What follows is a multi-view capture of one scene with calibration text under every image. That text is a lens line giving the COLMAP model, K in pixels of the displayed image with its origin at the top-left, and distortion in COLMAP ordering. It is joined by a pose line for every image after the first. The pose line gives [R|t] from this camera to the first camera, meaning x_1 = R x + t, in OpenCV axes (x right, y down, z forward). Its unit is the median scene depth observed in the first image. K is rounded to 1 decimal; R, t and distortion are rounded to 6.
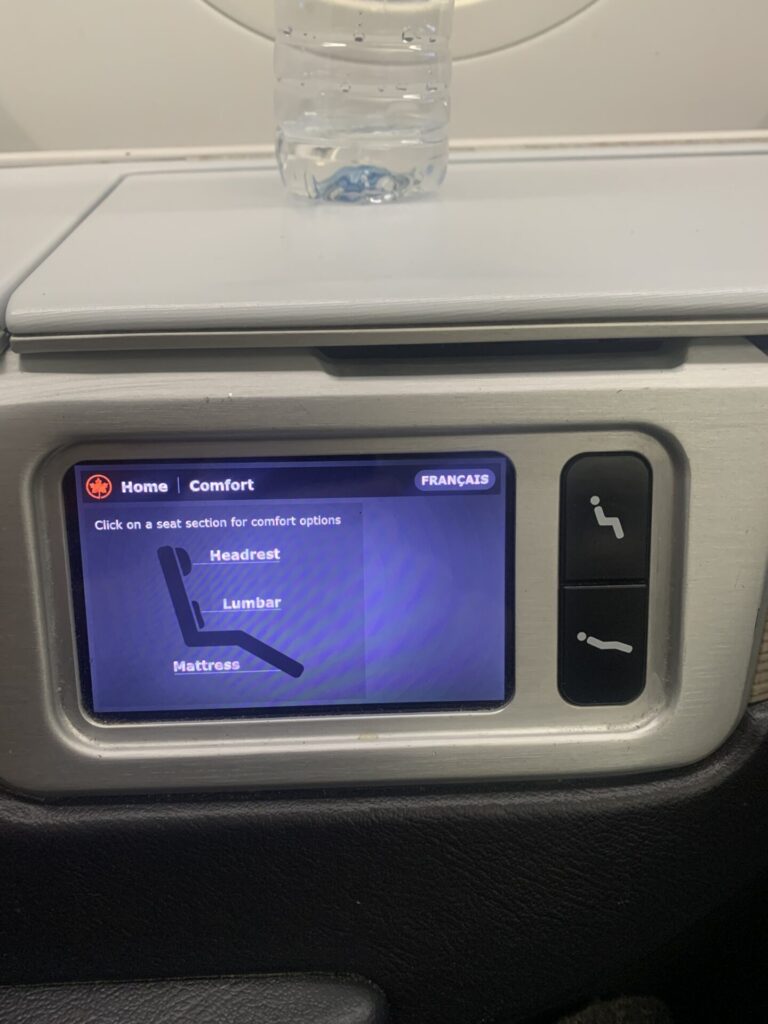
lens RADIAL K [[824.2, 0, 376.0], [0, 824.2, 507.2], [0, 0, 1]] dist [0.014467, -0.017962]
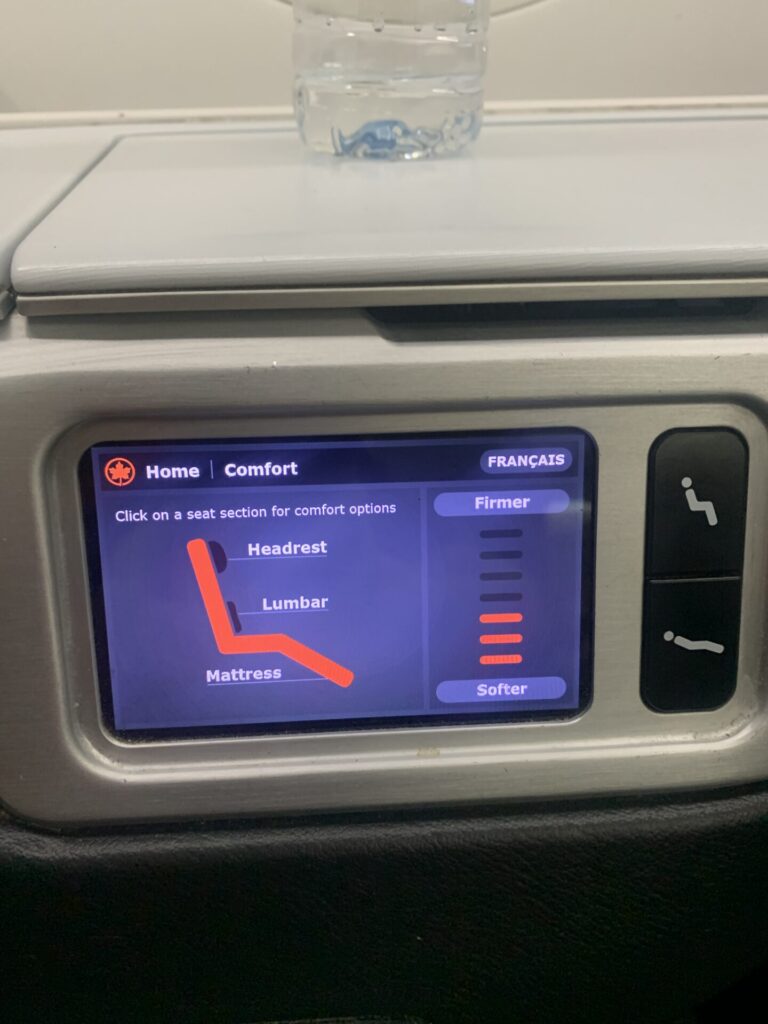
lens RADIAL K [[824.2, 0, 374.2], [0, 824.2, 513.1], [0, 0, 1]] dist [0.014467, -0.017962]
pose [[0.999561, -0.010413, 0.027720, -0.090850], [0.010002, 0.999838, 0.014936, 0.007965], [-0.027871, -0.014652, 0.999504, 0.121440]]
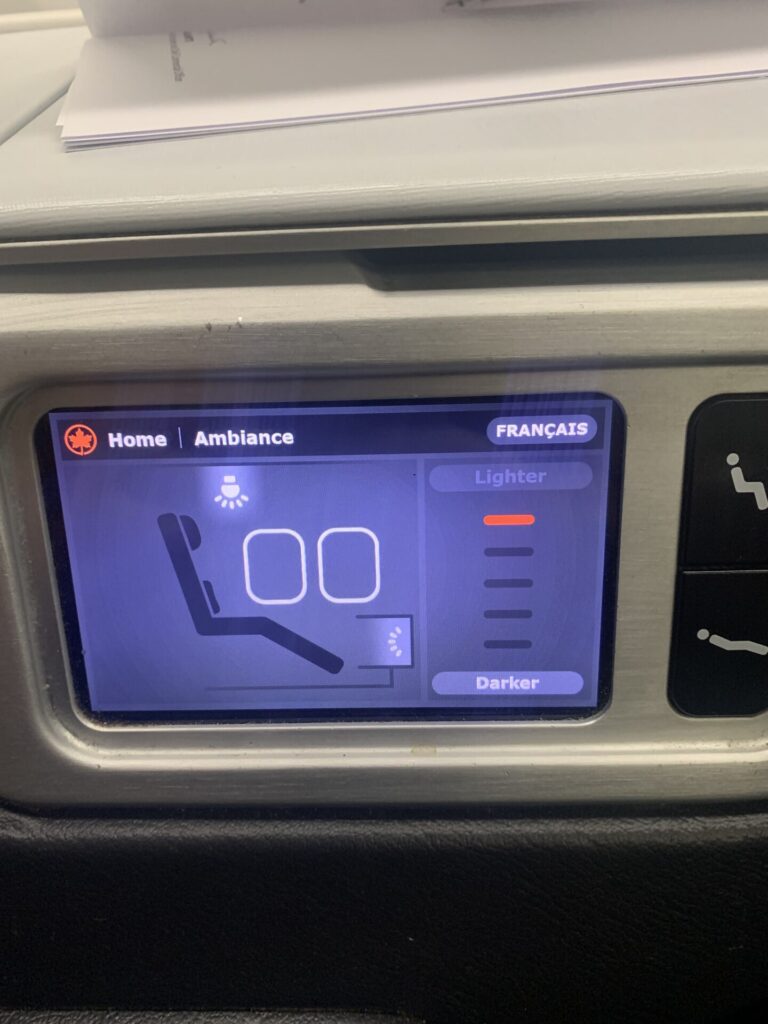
lens RADIAL K [[824.2, 0, 374.1], [0, 824.2, 516.3], [0, 0, 1]] dist [0.014467, -0.017962]
pose [[0.997579, 0.006919, -0.069201, -0.003746], [0.001982, 0.991805, 0.127747, -0.051067], [0.069518, -0.127575, 0.989390, 0.231245]]
